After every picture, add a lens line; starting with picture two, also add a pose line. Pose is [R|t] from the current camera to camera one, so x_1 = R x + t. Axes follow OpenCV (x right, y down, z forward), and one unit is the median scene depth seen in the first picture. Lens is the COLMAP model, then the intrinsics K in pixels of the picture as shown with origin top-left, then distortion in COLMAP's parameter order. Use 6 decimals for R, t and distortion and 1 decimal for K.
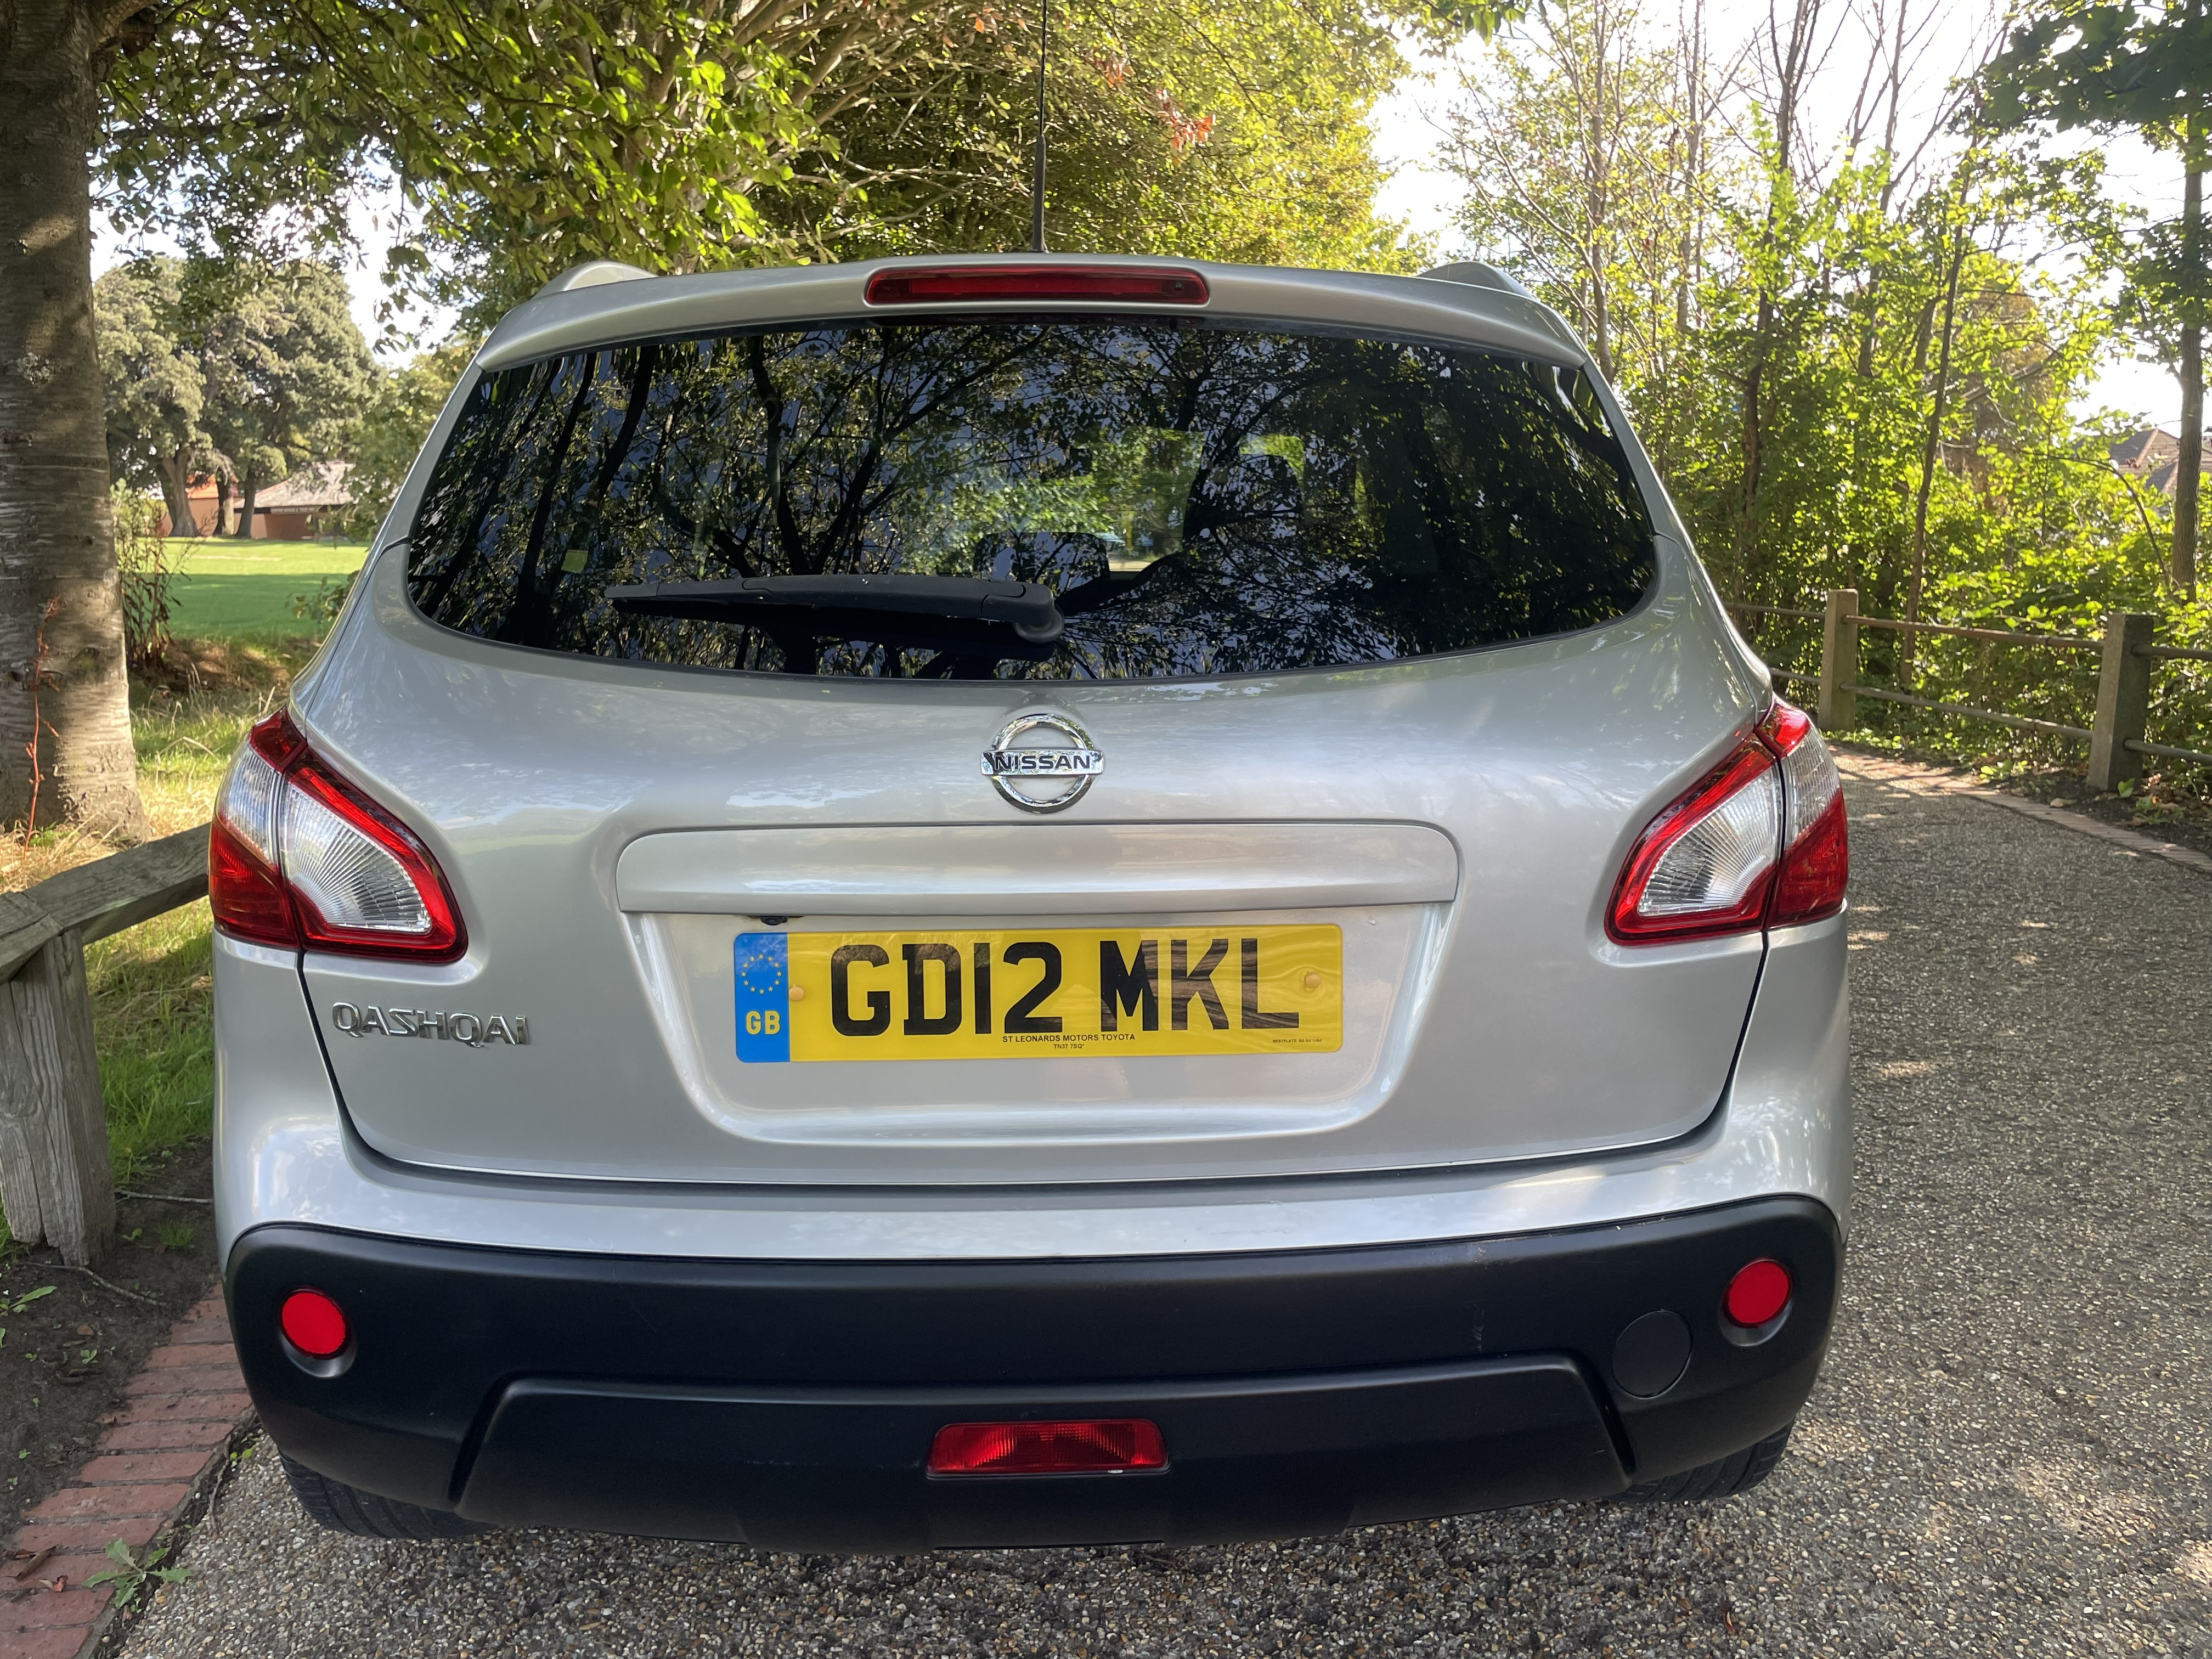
lens RADIAL K [[1672.7, 0, 1113.5], [0, 1672.7, 821.5], [0, 0, 1]] dist [0.092425, -0.121561]
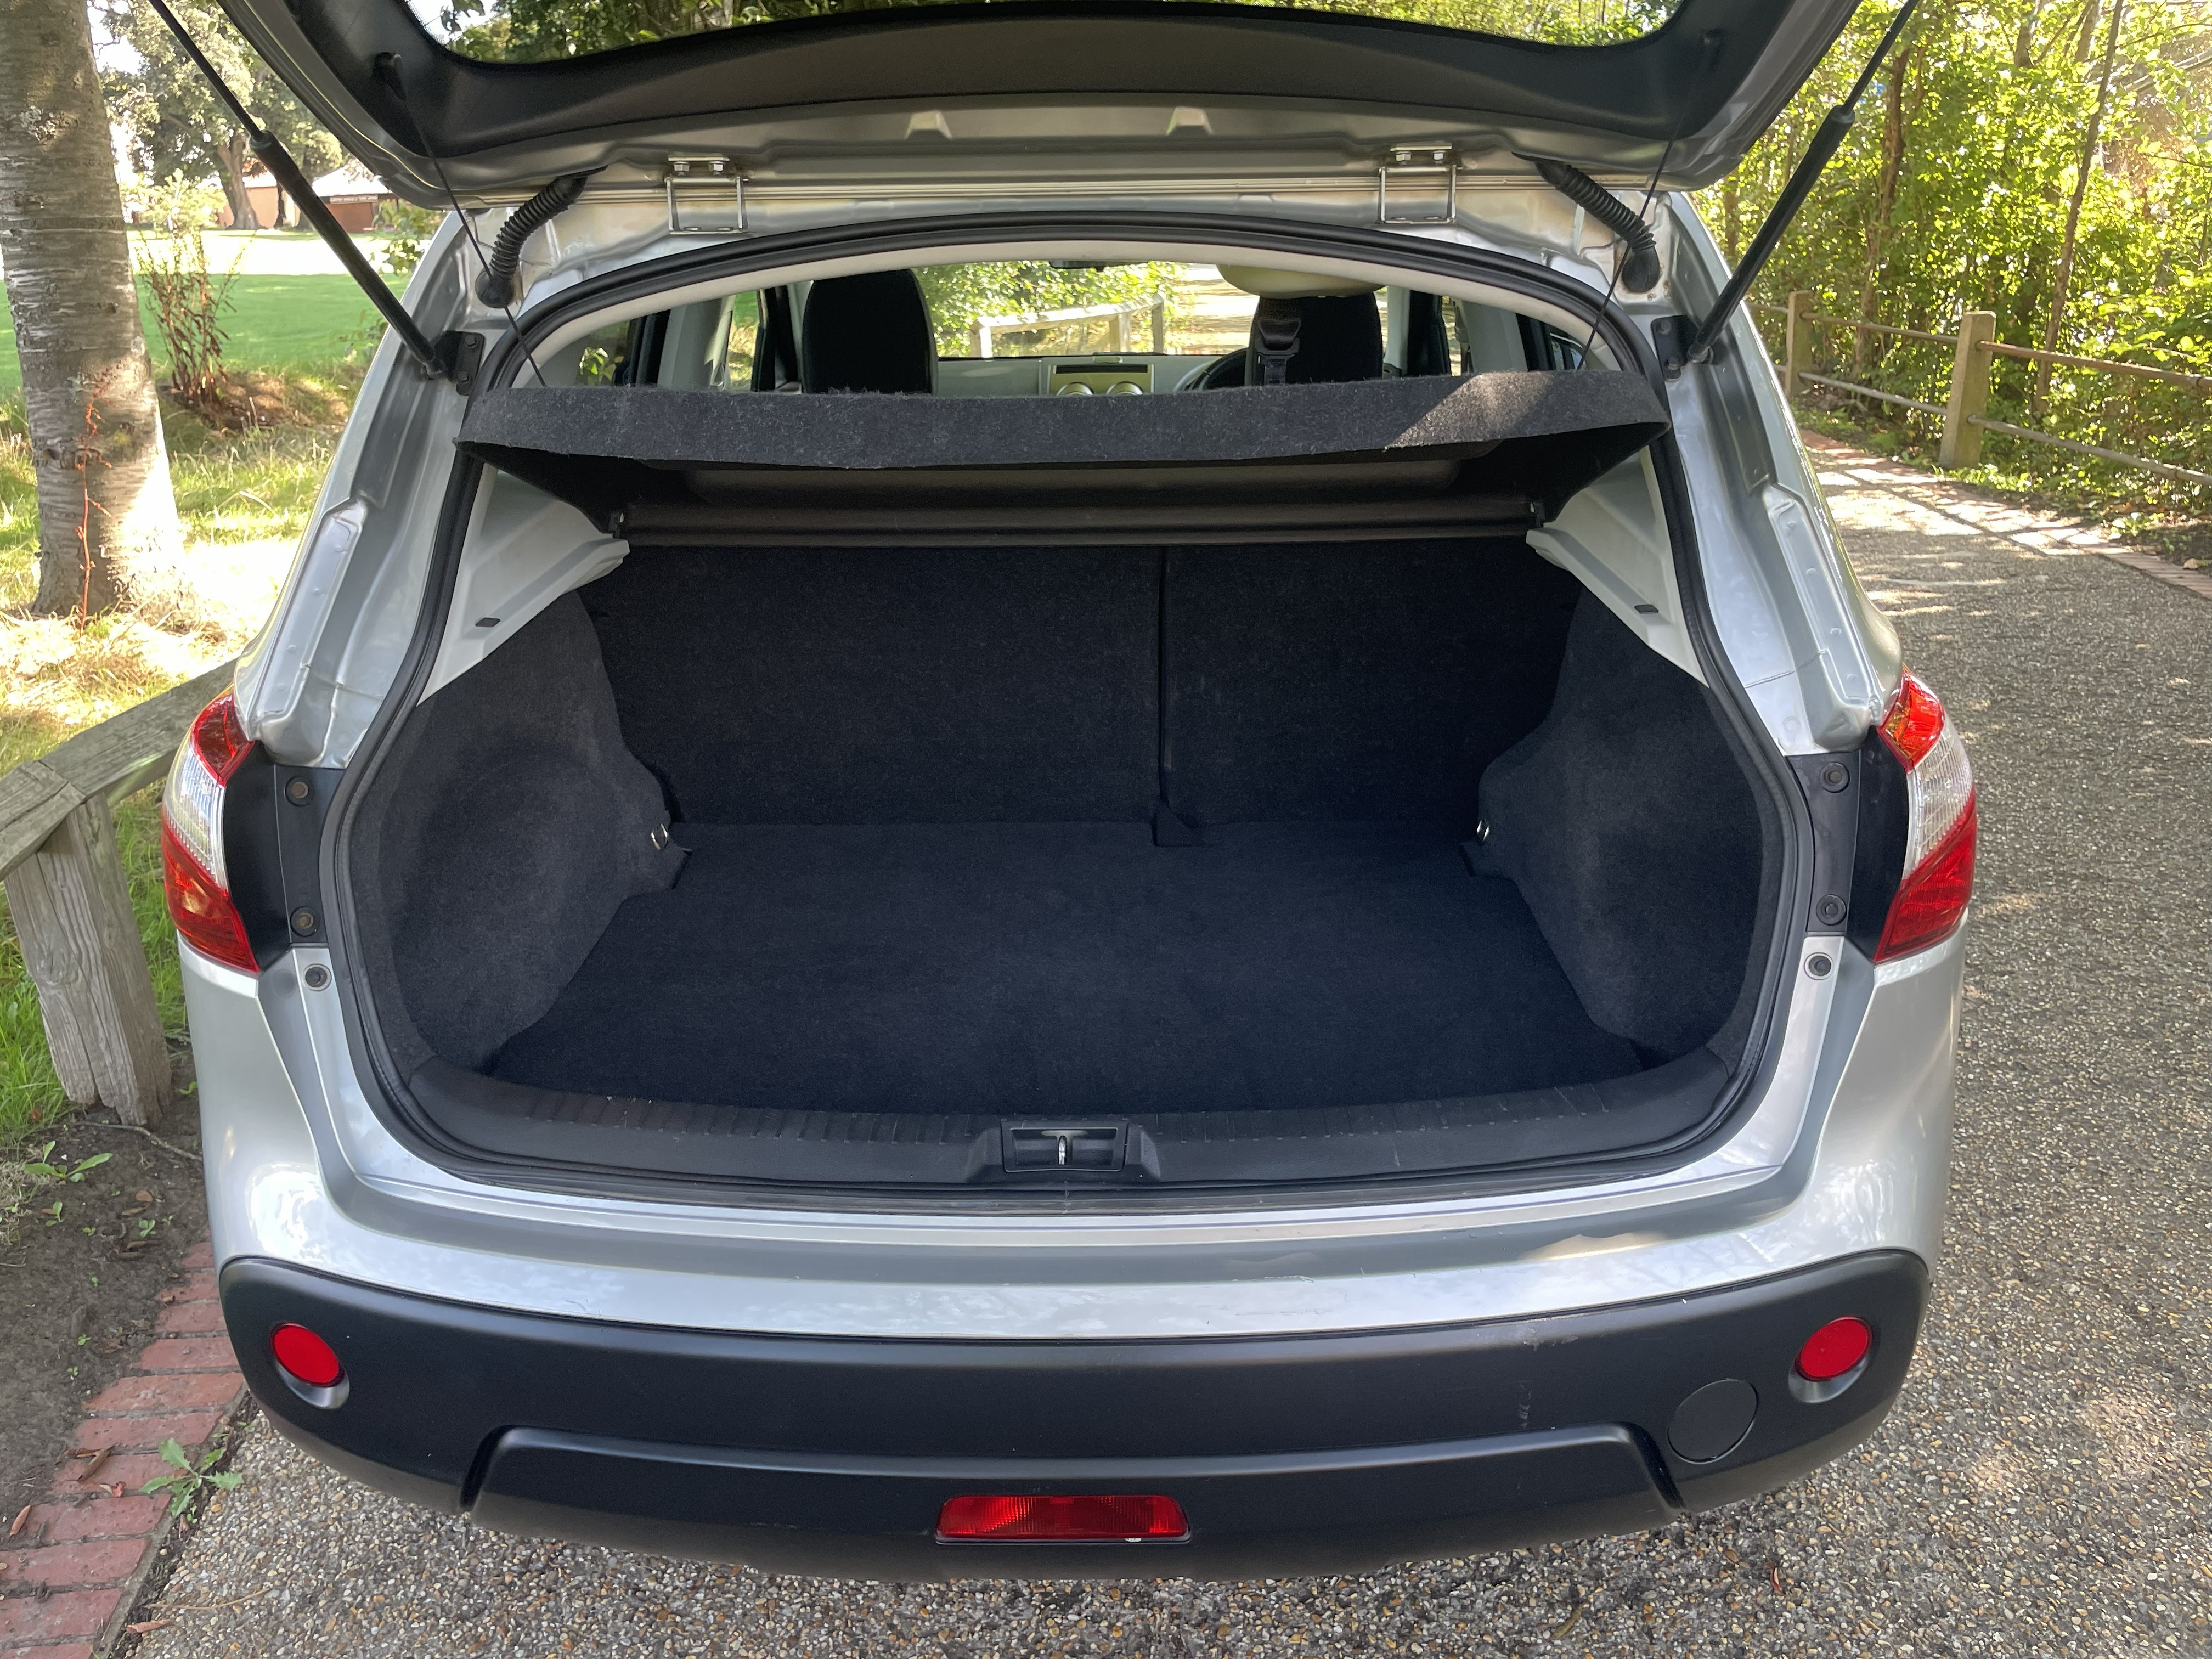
lens RADIAL K [[1672.7, 0, 1113.5], [0, 1672.7, 821.5], [0, 0, 1]] dist [0.092425, -0.121561]
pose [[0.998884, 0.009364, -0.046290, 0.014226], [-0.001176, 0.984774, 0.173837, -0.084861], [0.047213, -0.173589, 0.983686, 0.061167]]
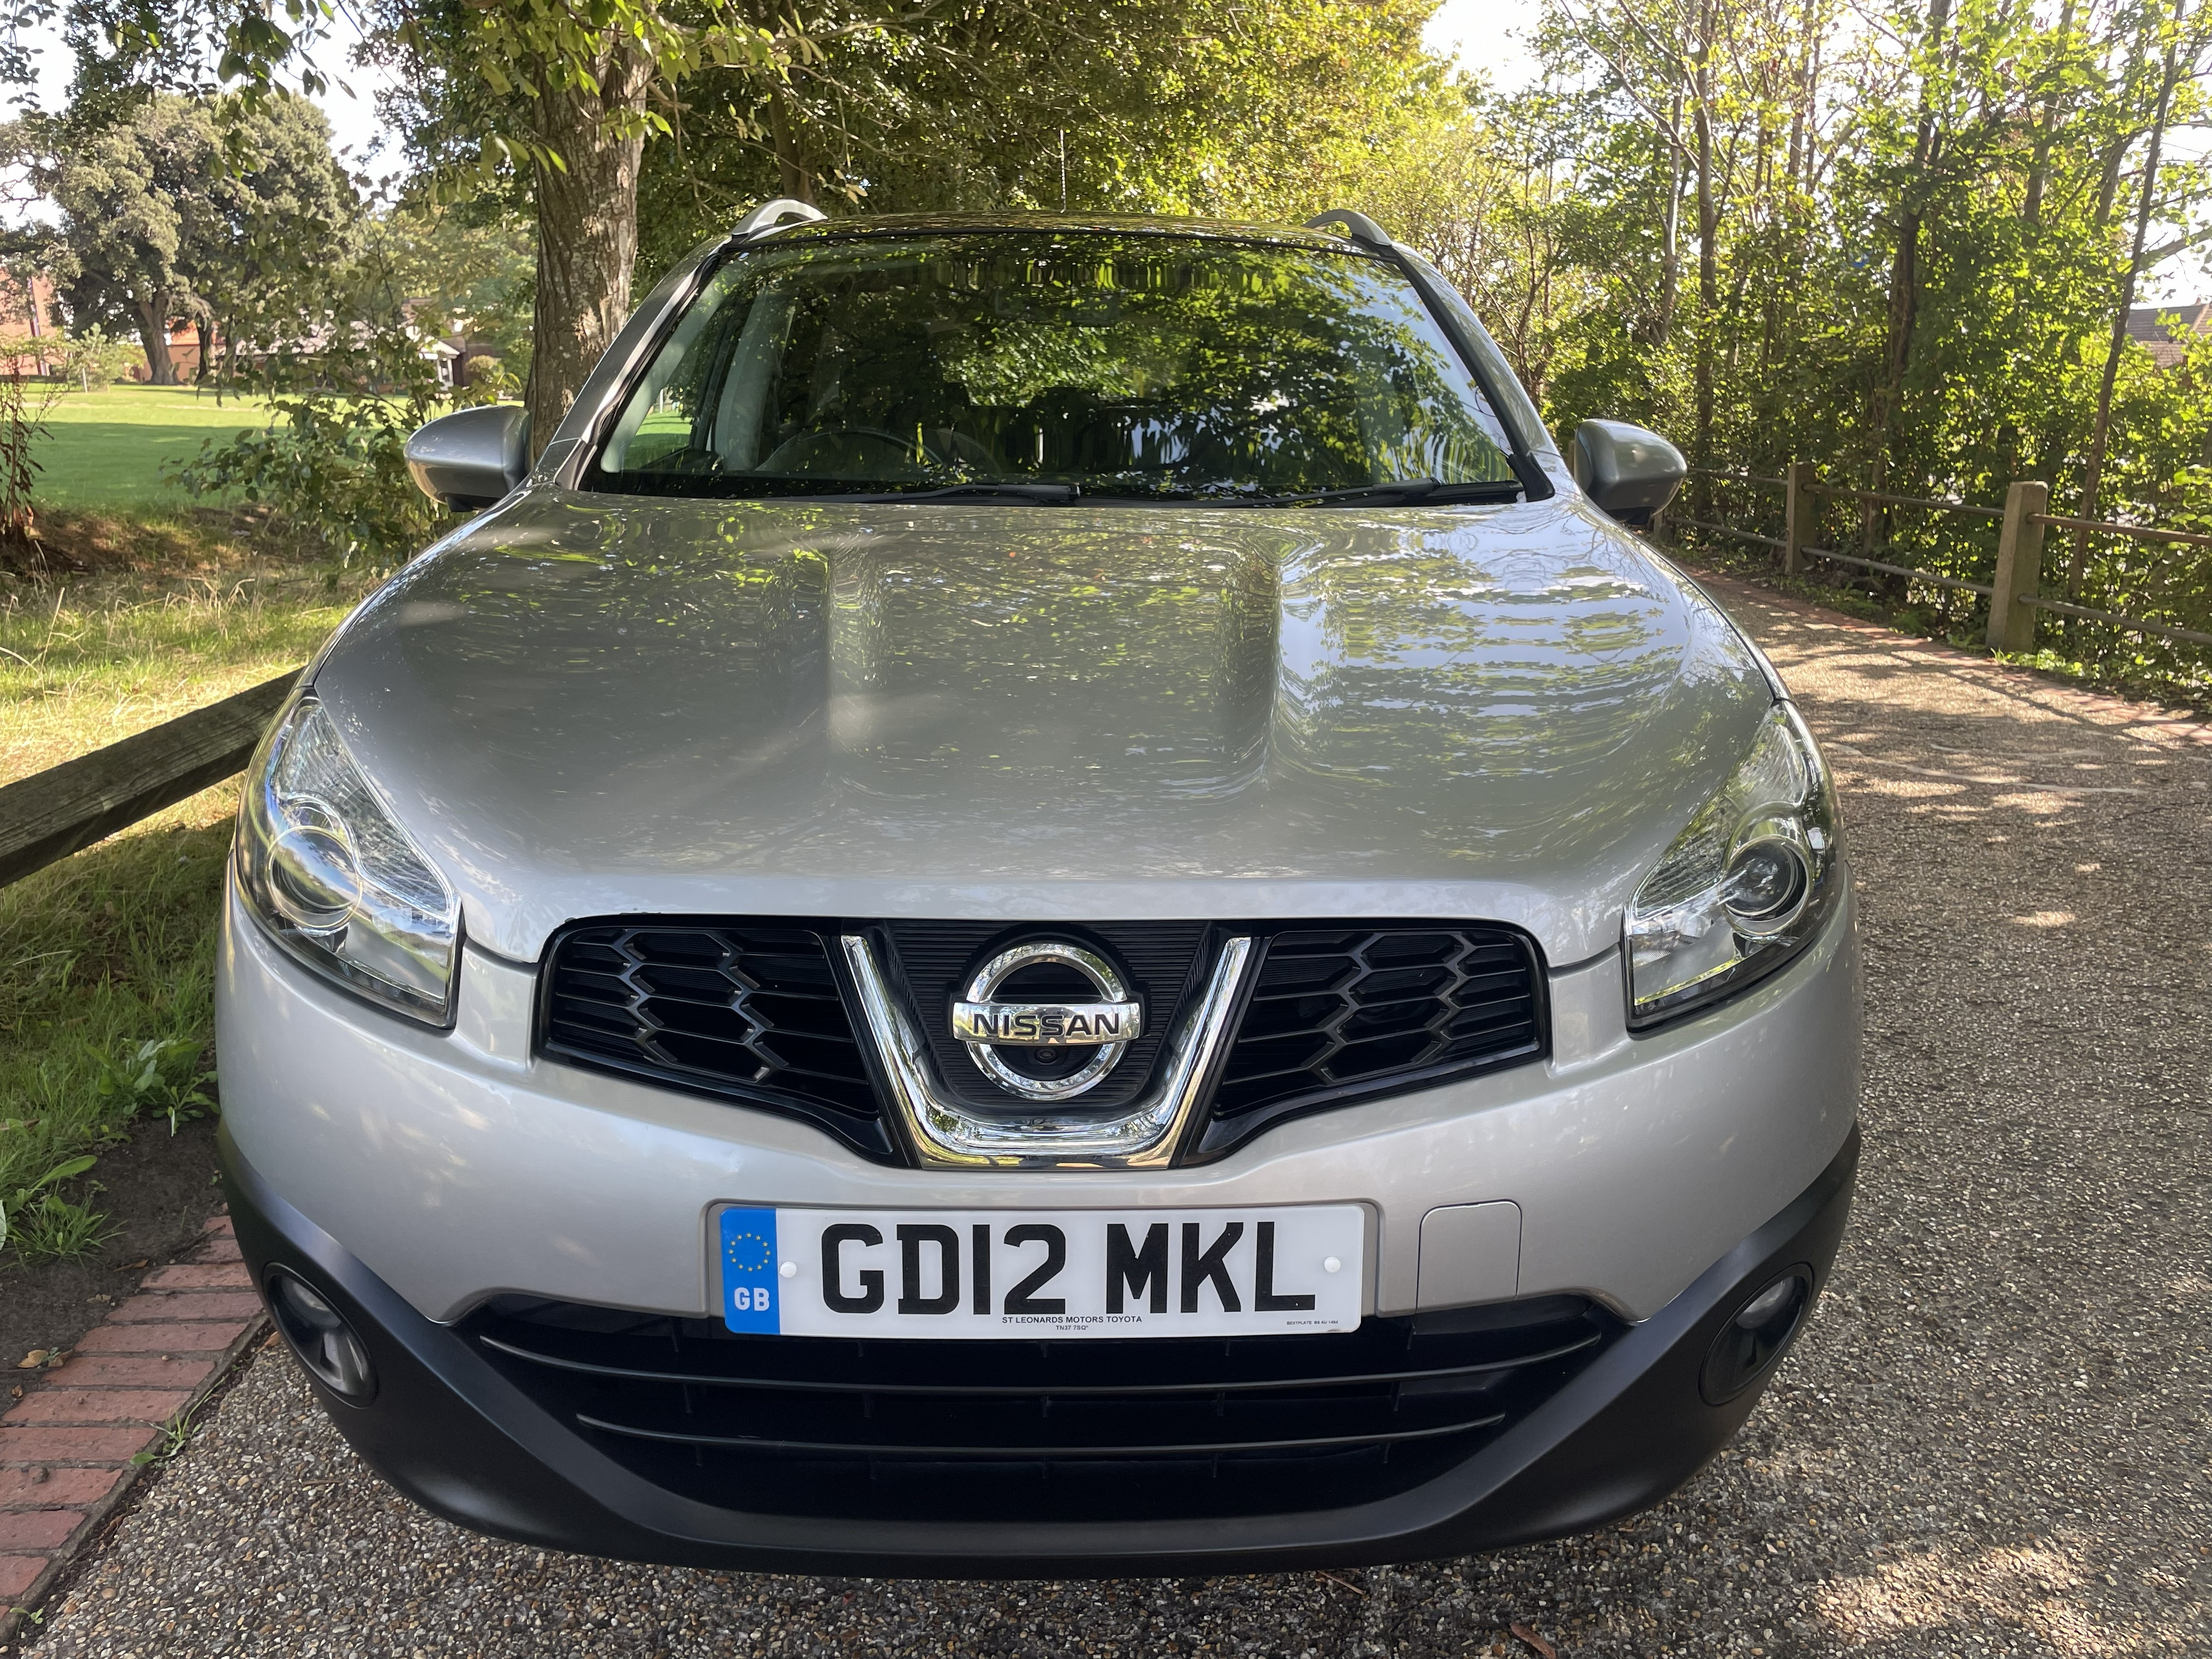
lens RADIAL K [[1672.7, 0, 1113.5], [0, 1672.7, 821.5], [0, 0, 1]] dist [0.092425, -0.121561]
pose [[0.999863, 0.016497, -0.001520, -0.052232], [-0.016332, 0.996922, 0.076685, -0.094241], [0.002780, -0.076650, 0.997054, 0.534616]]
